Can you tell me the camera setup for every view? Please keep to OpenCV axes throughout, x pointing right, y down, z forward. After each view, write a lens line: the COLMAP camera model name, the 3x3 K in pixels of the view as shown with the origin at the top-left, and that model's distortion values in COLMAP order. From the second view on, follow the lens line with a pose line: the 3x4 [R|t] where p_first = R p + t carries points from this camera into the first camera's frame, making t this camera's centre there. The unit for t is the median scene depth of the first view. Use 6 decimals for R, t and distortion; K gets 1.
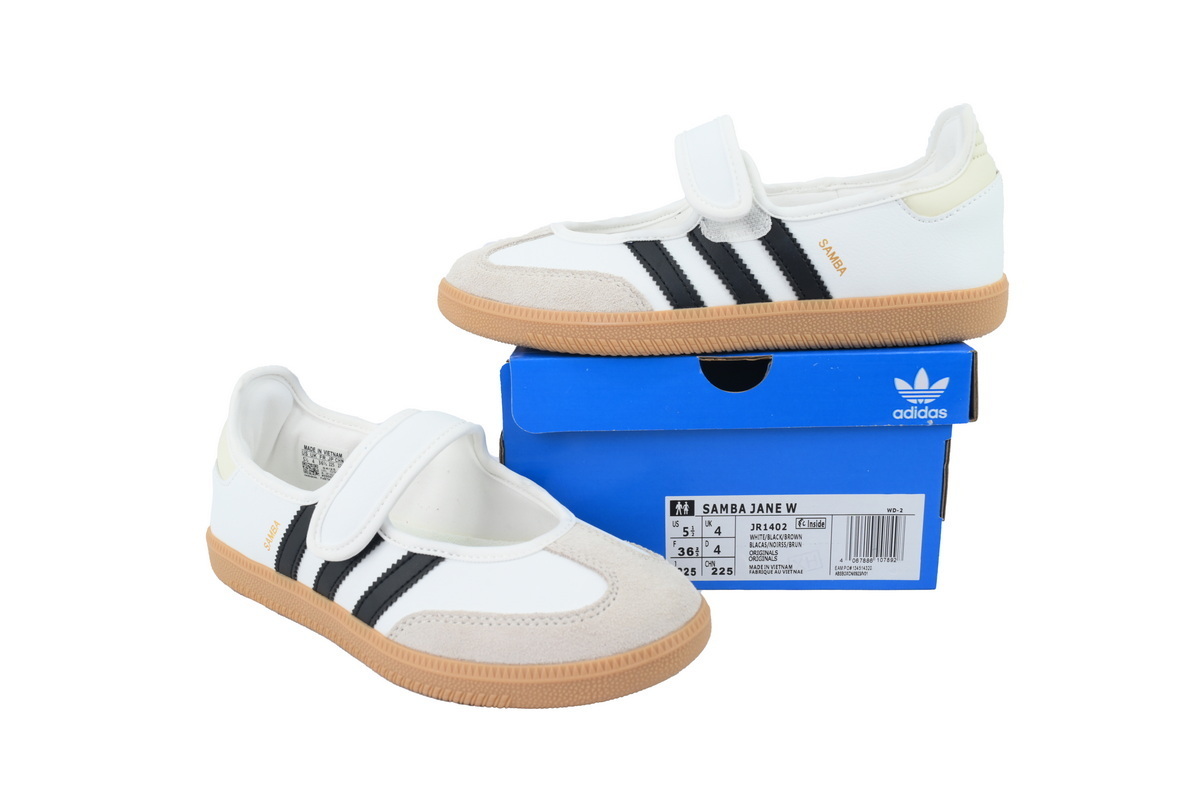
lens RADIAL K [[949.7, 0, 600.0], [0, 949.7, 400.0], [0, 0, 1]] dist [-0.002615, 0.002889]
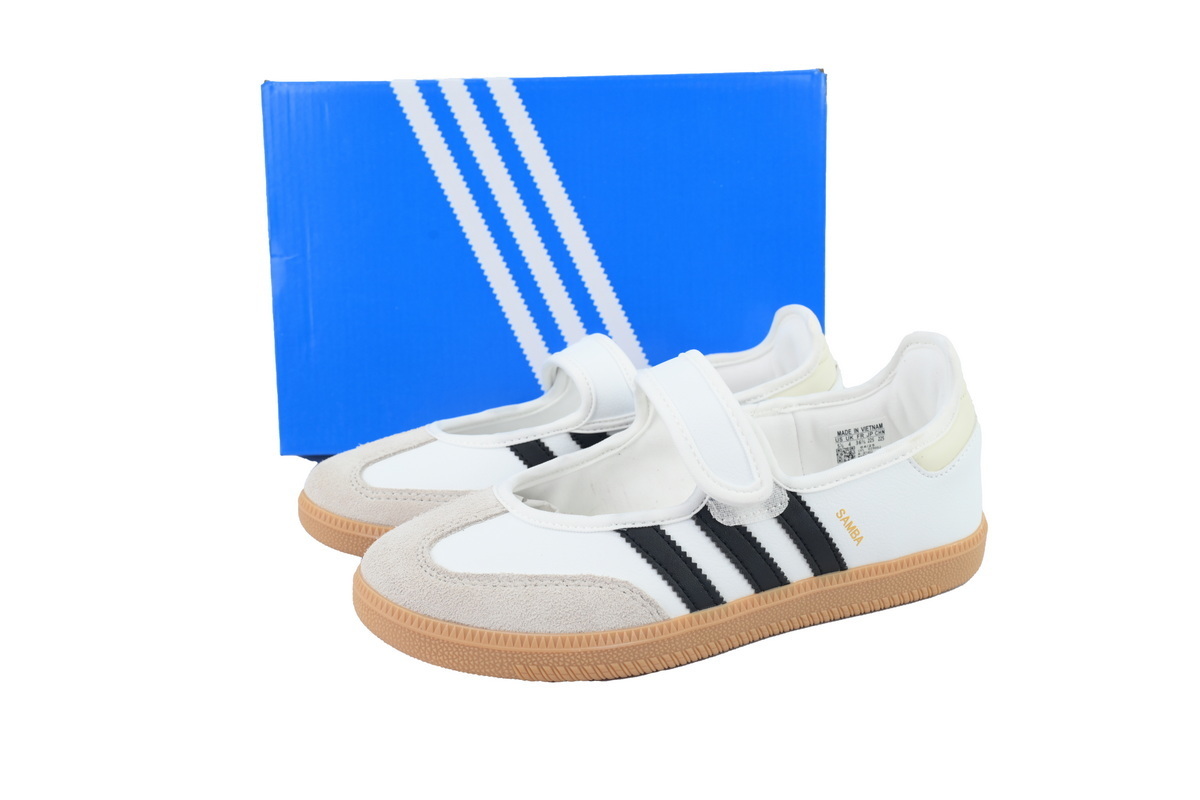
lens RADIAL K [[949.7, 0, 600.0], [0, 949.7, 400.0], [0, 0, 1]] dist [-0.002615, 0.002889]
pose [[0.928397, -0.091545, 0.360138, -0.280182], [0.085819, 0.995800, 0.031893, -0.314403], [-0.361545, 0.001298, 0.932354, 0.249544]]
